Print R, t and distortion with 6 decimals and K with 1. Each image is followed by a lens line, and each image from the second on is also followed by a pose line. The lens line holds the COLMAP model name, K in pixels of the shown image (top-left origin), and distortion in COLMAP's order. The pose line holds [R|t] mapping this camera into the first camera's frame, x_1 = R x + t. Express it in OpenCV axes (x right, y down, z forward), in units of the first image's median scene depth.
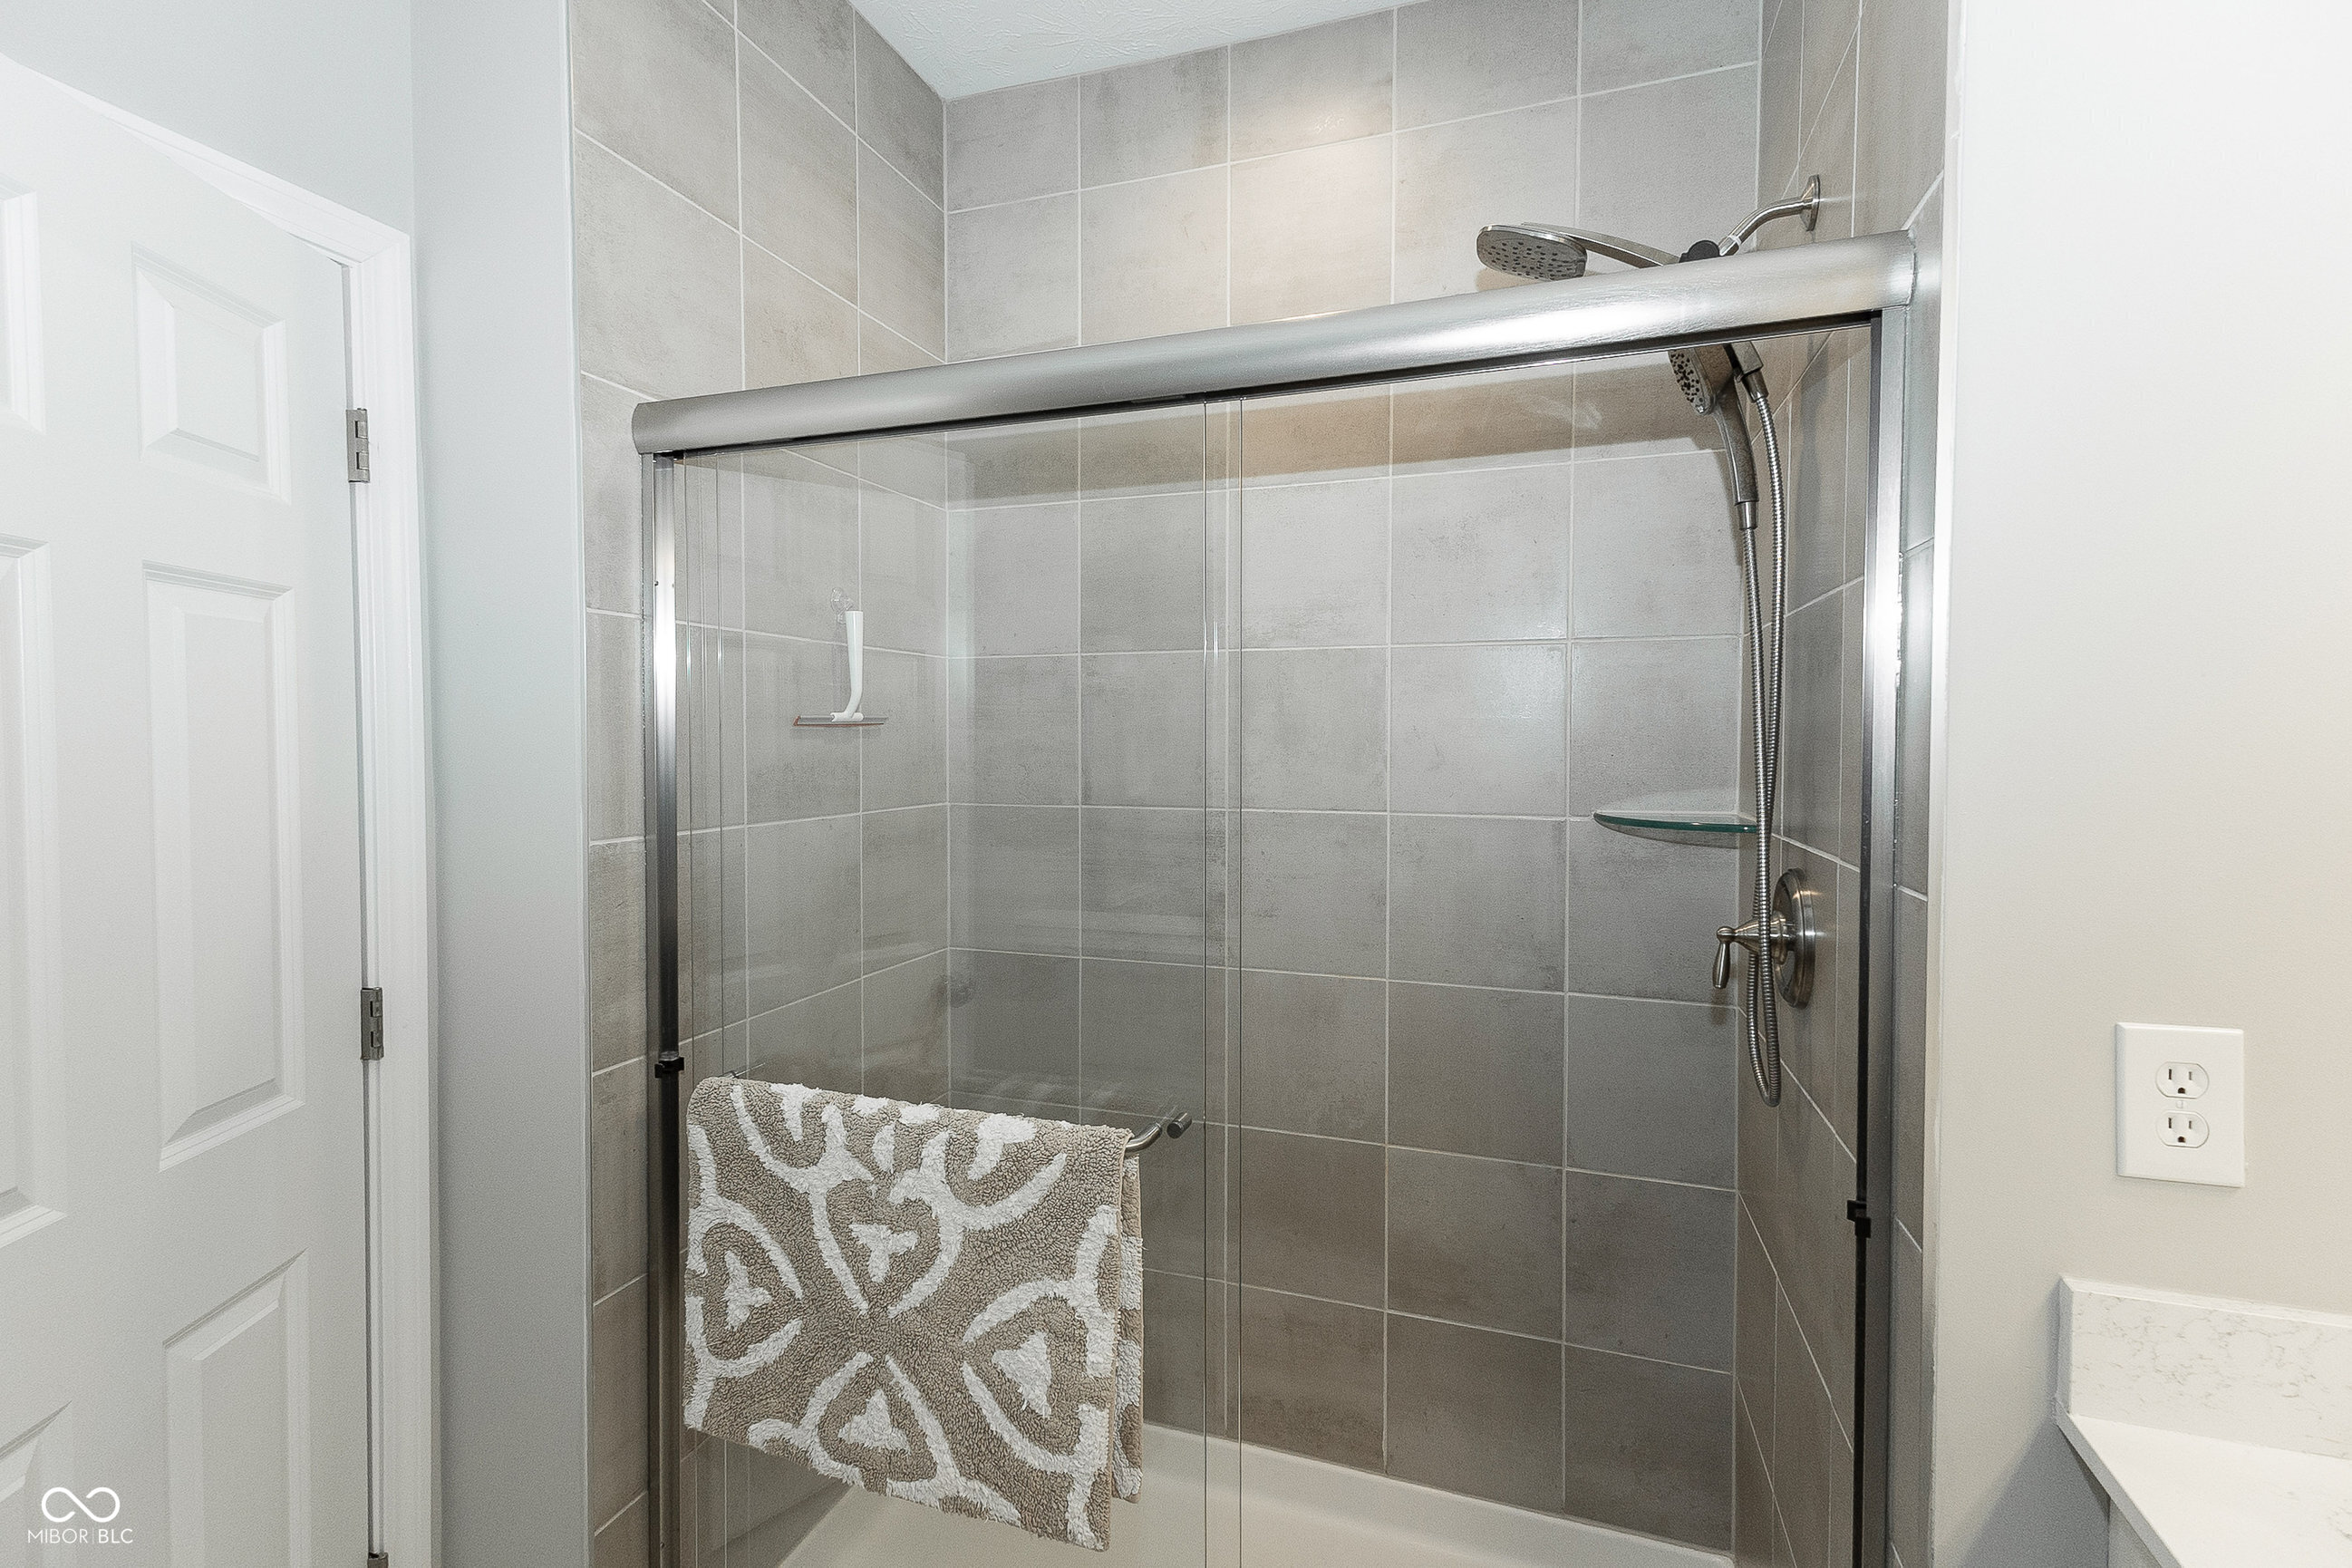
lens RADIAL K [[1127.0, 0, 1141.5], [0, 1127.0, 769.3], [0, 0, 1]] dist [0.018465, -0.003269]
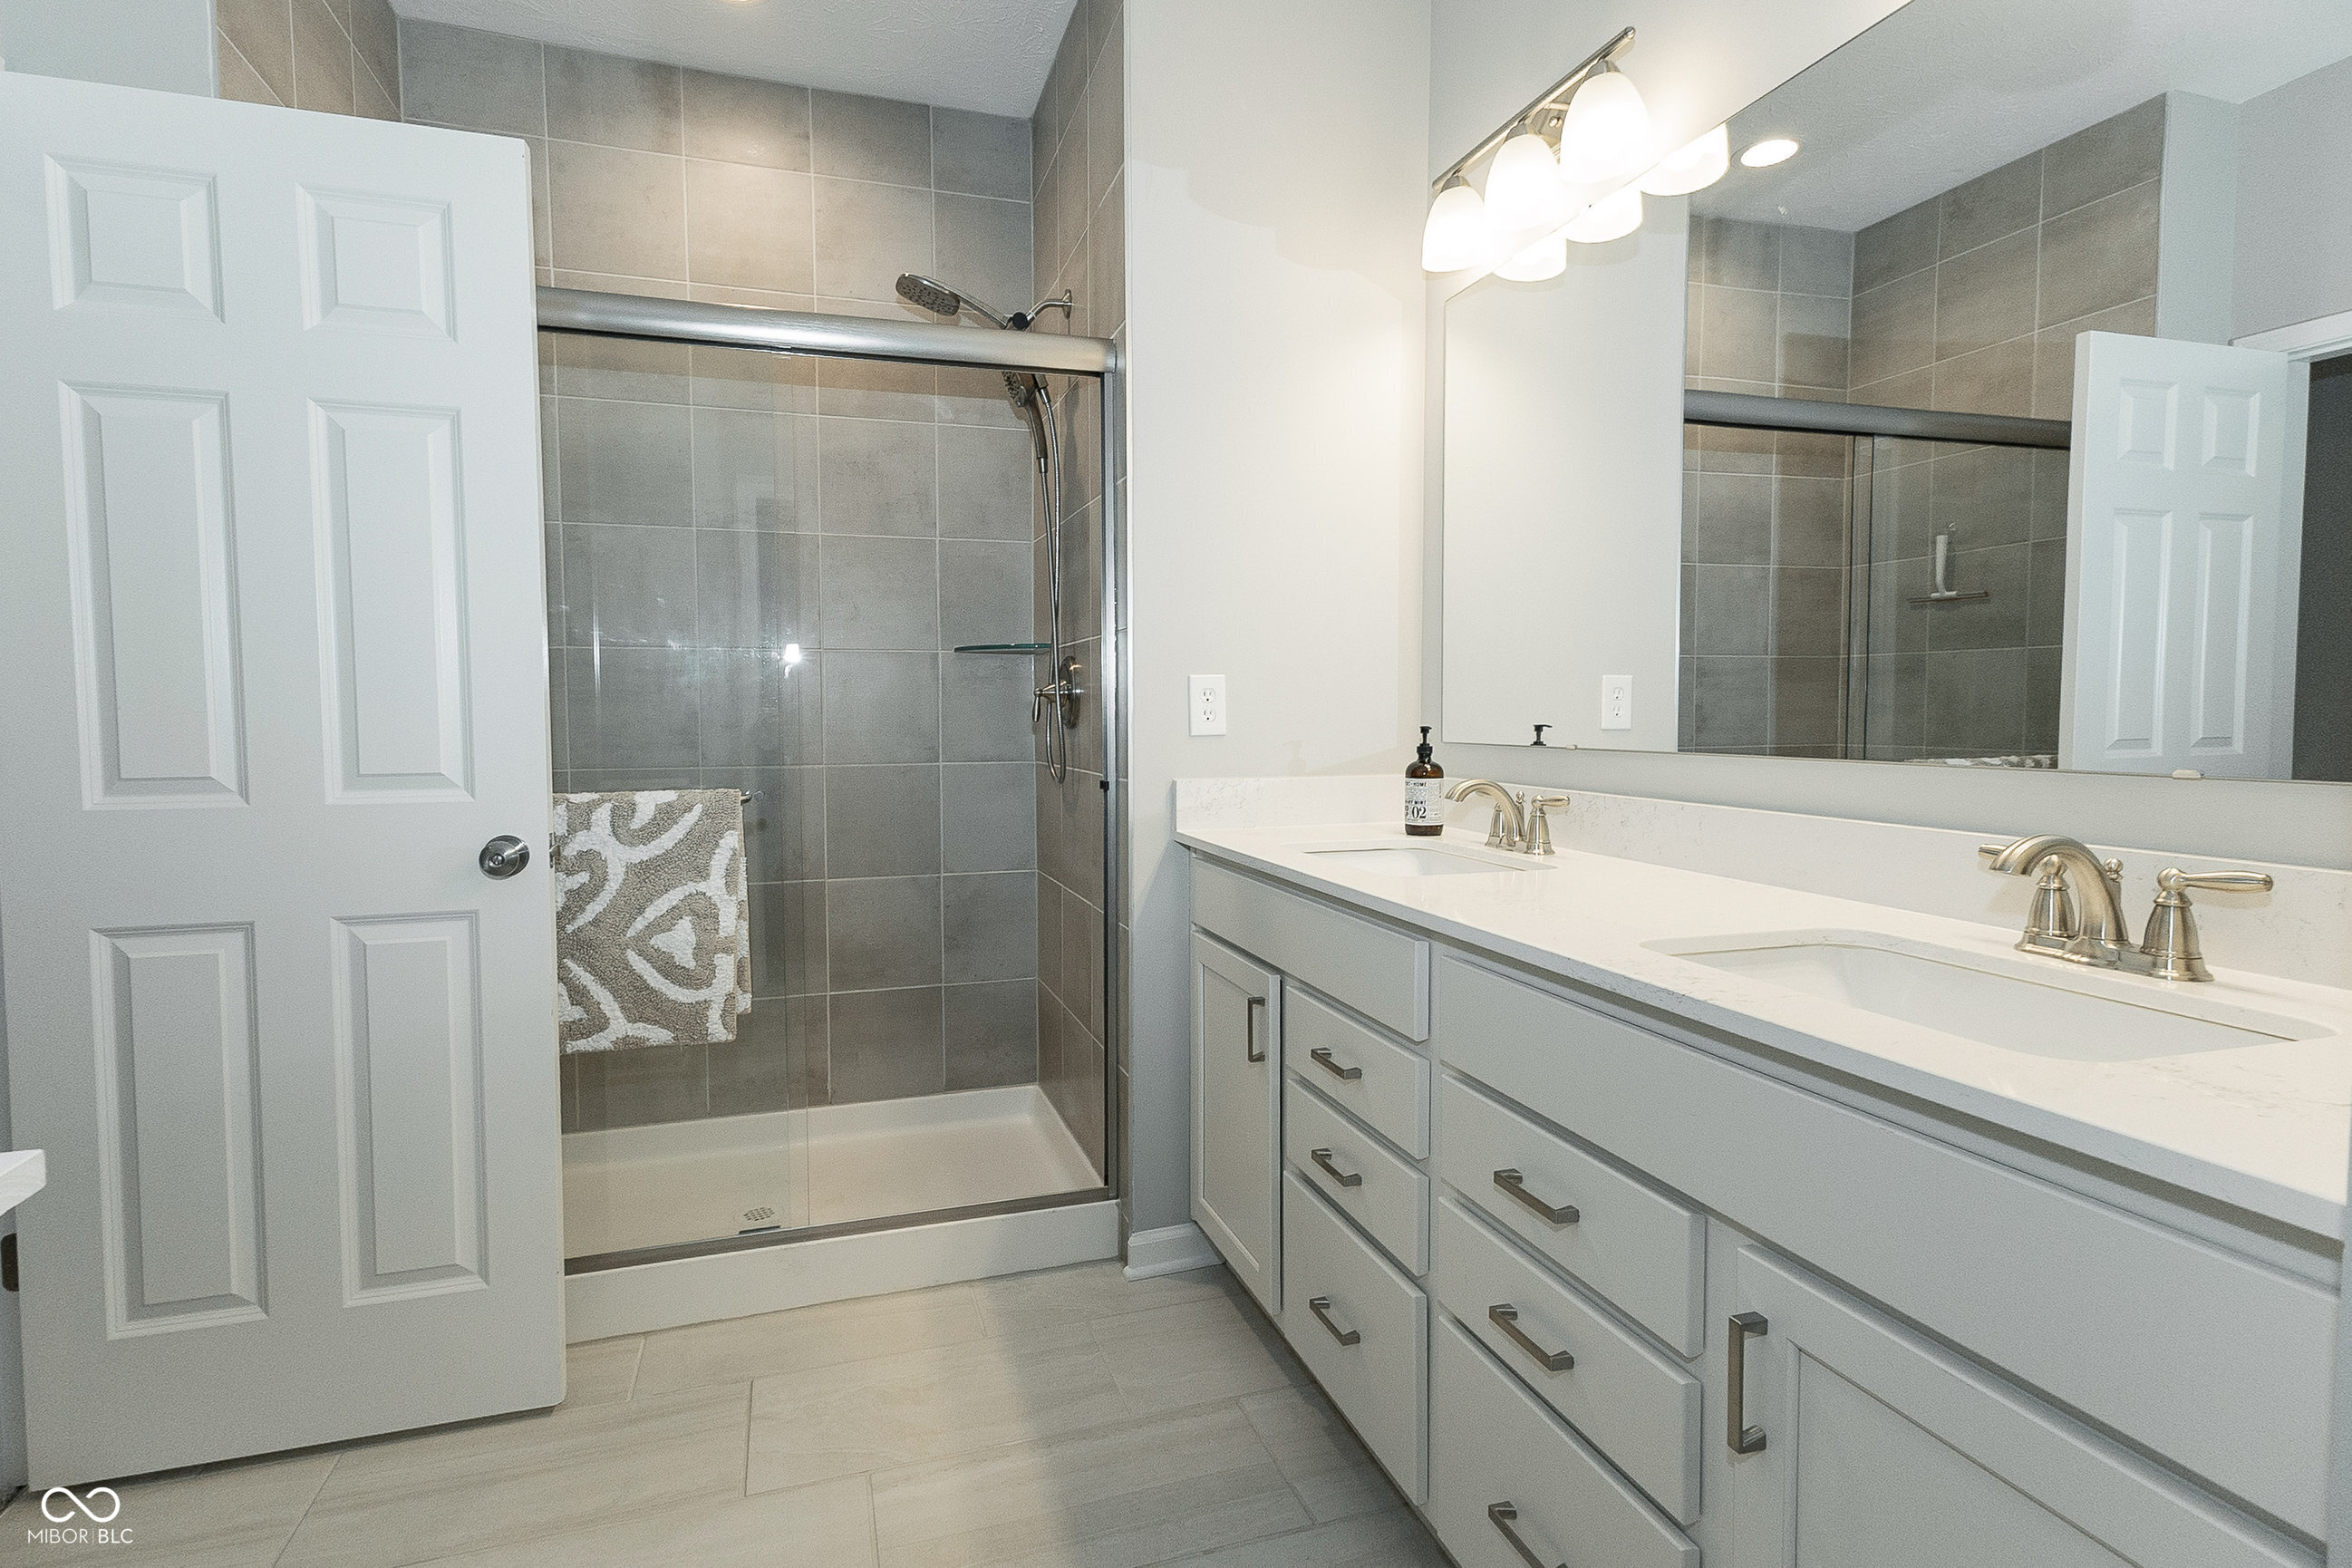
lens RADIAL K [[1127.0, 0, 1166.6], [0, 1127.0, 776.5], [0, 0, 1]] dist [0.018465, -0.003269]
pose [[0.794803, -0.042504, 0.605377, -0.503580], [0.019708, 0.998826, 0.044254, 0.233066], [-0.606548, -0.023243, 0.794707, -0.683793]]
